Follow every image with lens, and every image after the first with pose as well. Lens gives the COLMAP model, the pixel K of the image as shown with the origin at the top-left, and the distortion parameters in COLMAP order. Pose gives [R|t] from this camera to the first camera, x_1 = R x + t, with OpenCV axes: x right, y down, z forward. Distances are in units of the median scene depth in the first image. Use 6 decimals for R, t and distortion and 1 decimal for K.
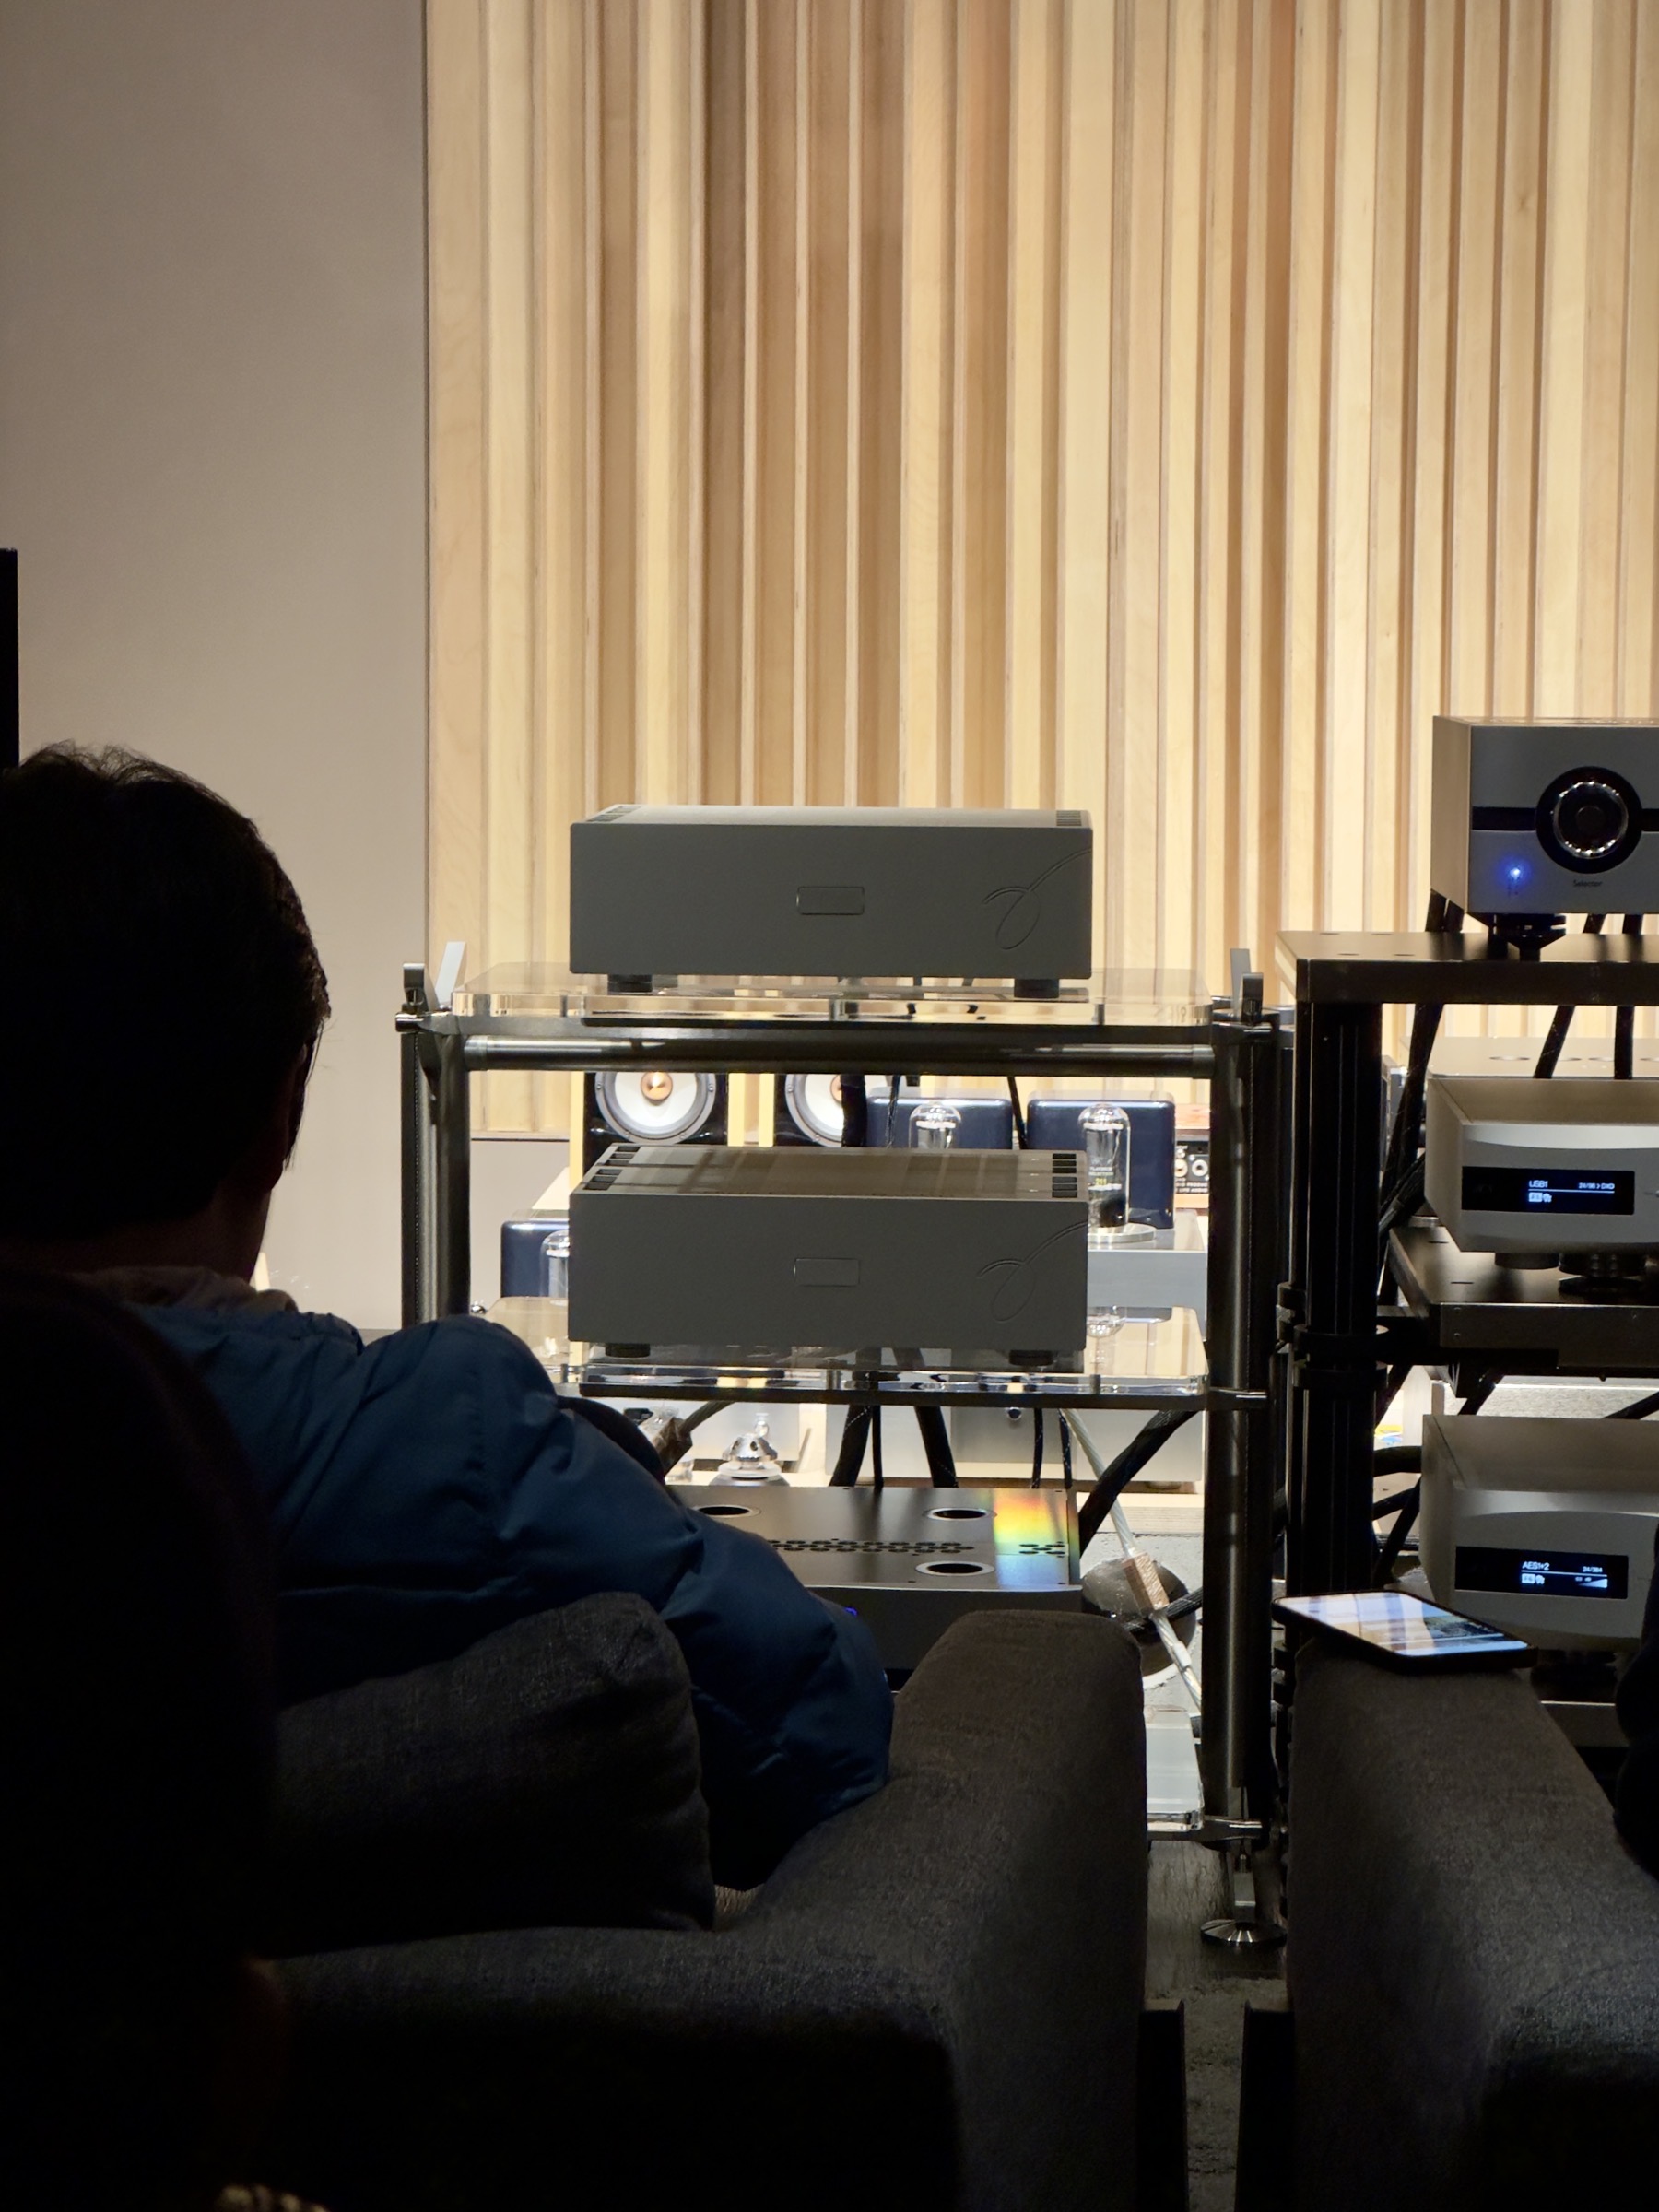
lens RADIAL K [[5000.2, 0, 831.0], [0, 5000.2, 1105.0], [0, 0, 1]] dist [-0.320293, 0.000000]
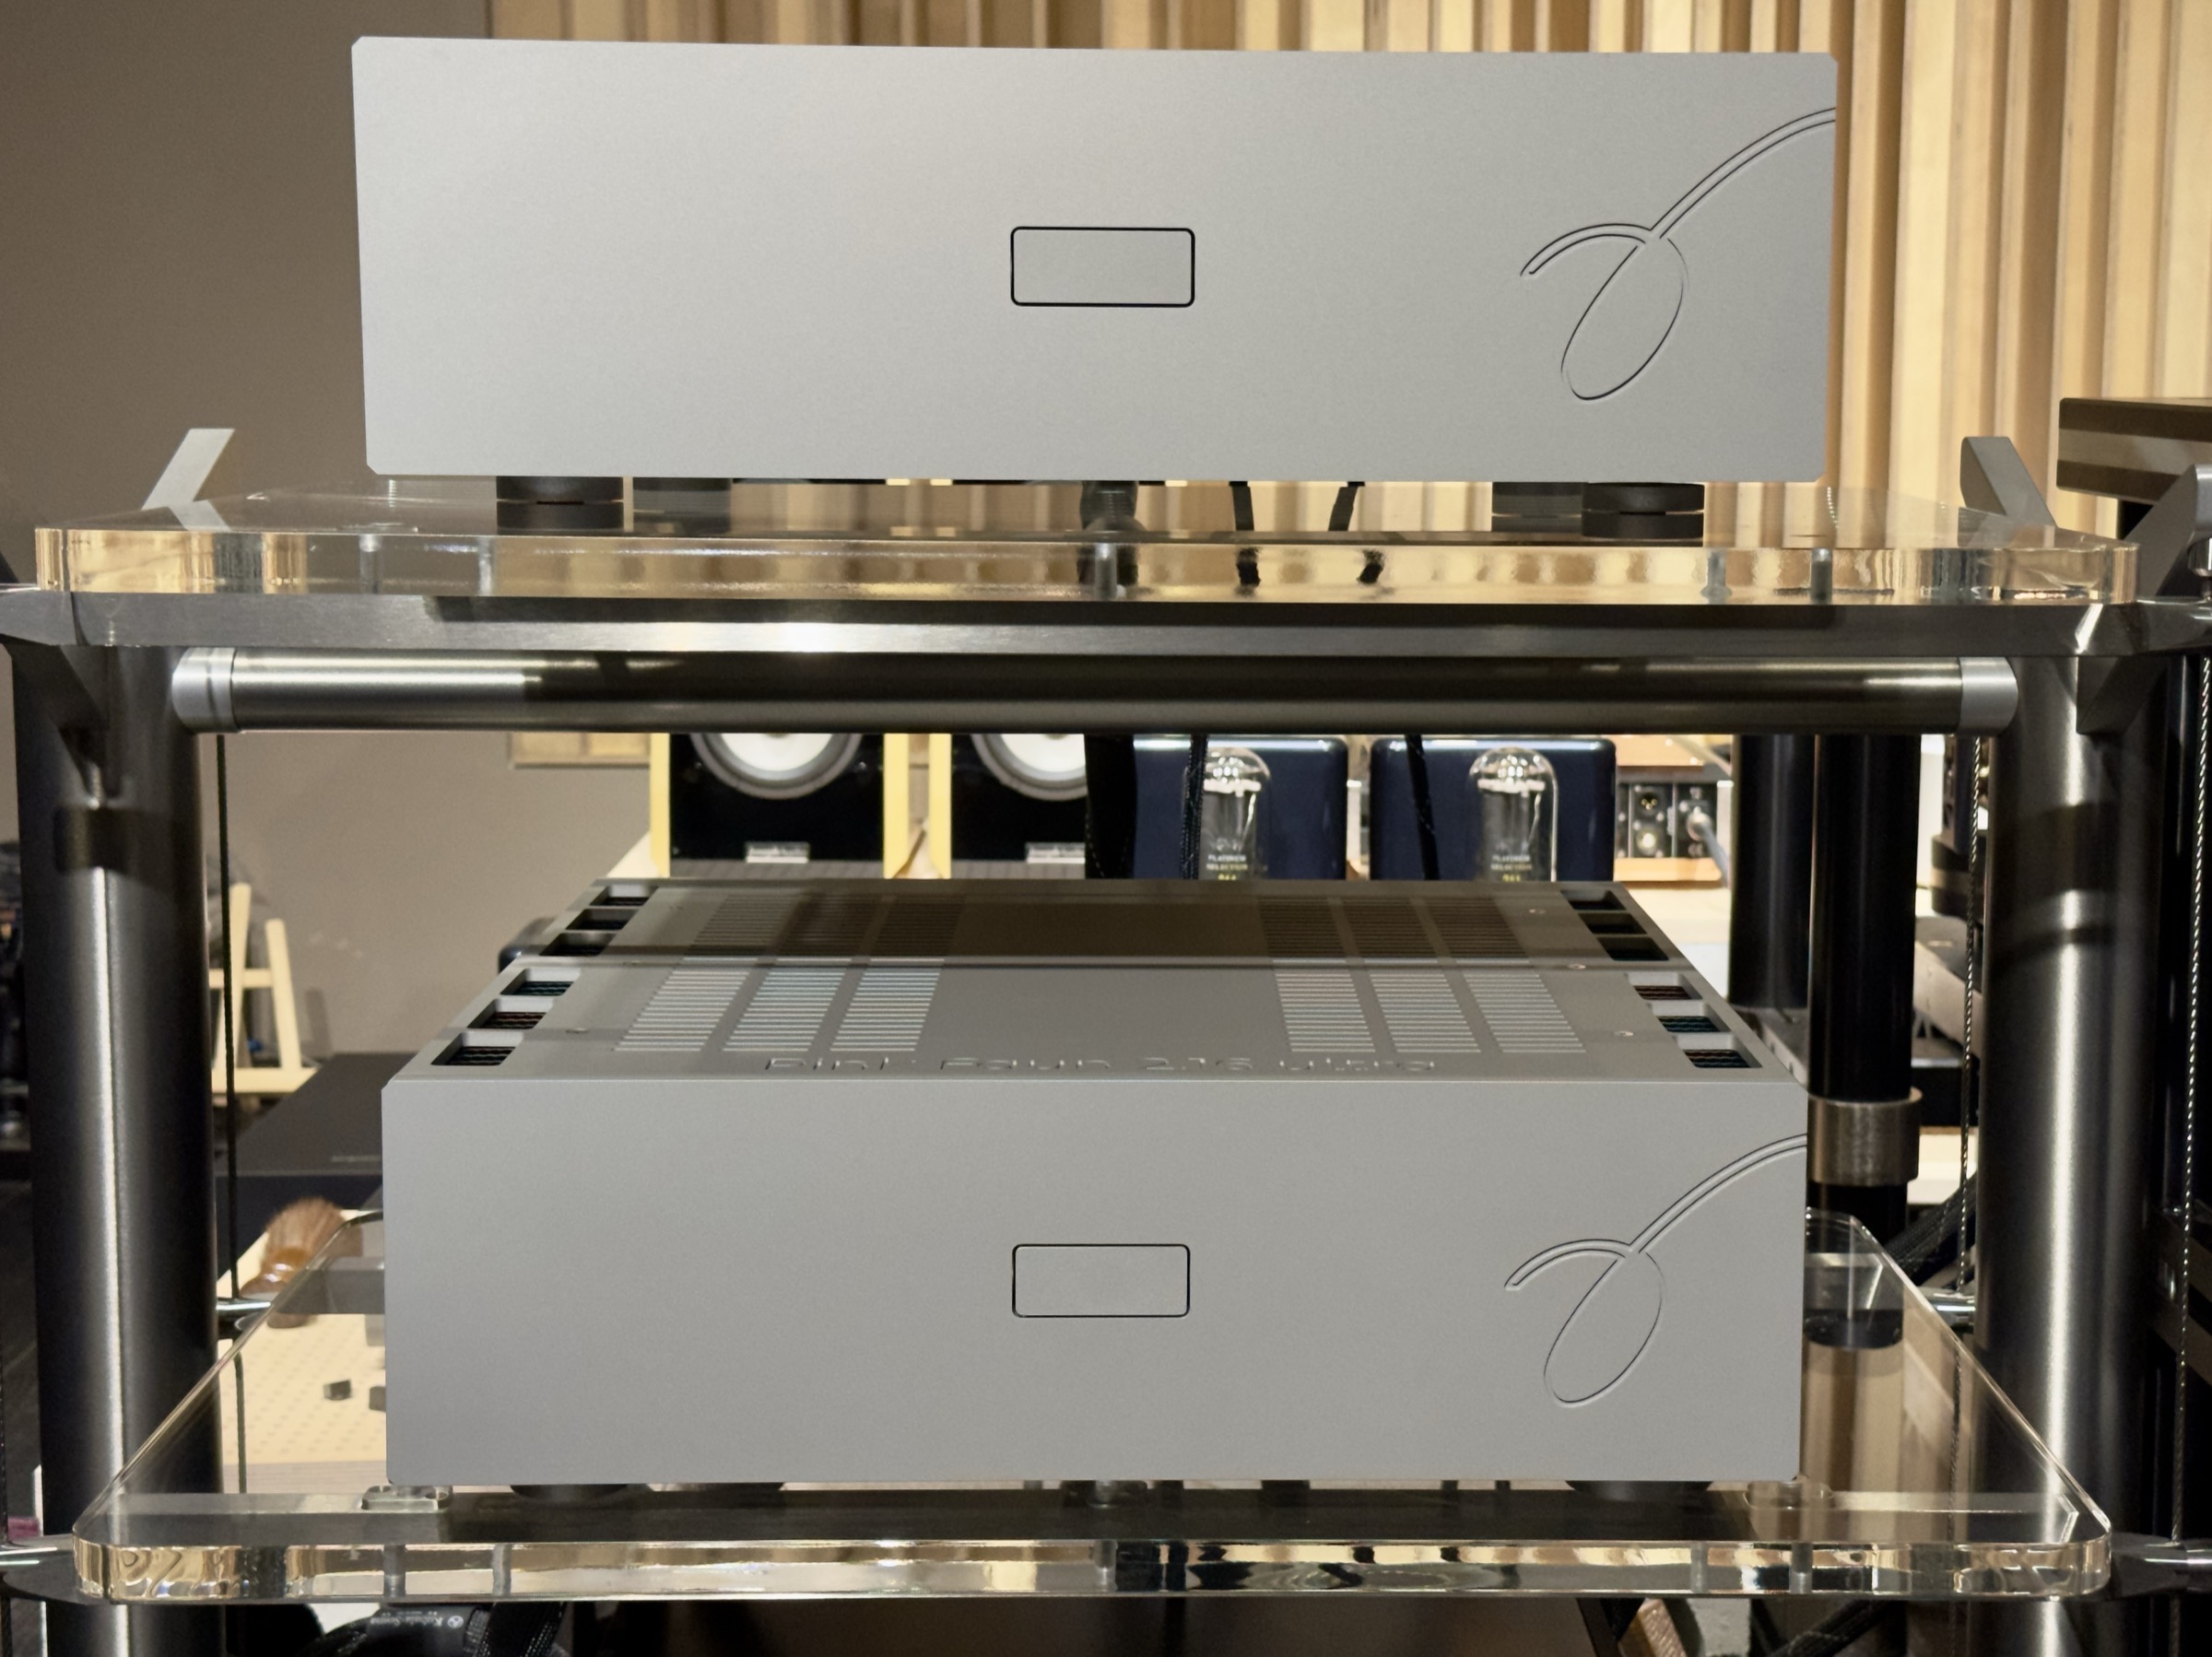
lens RADIAL K [[3122.4, 0, 1105.7], [0, 3122.4, 829.6], [0, 0, 1]] dist [-0.232397, 0.000000]
pose [[0.999105, -0.009243, 0.041281, -0.008019], [0.007078, 0.998607, 0.052279, -0.009880], [-0.041707, -0.051940, 0.997779, 0.639385]]
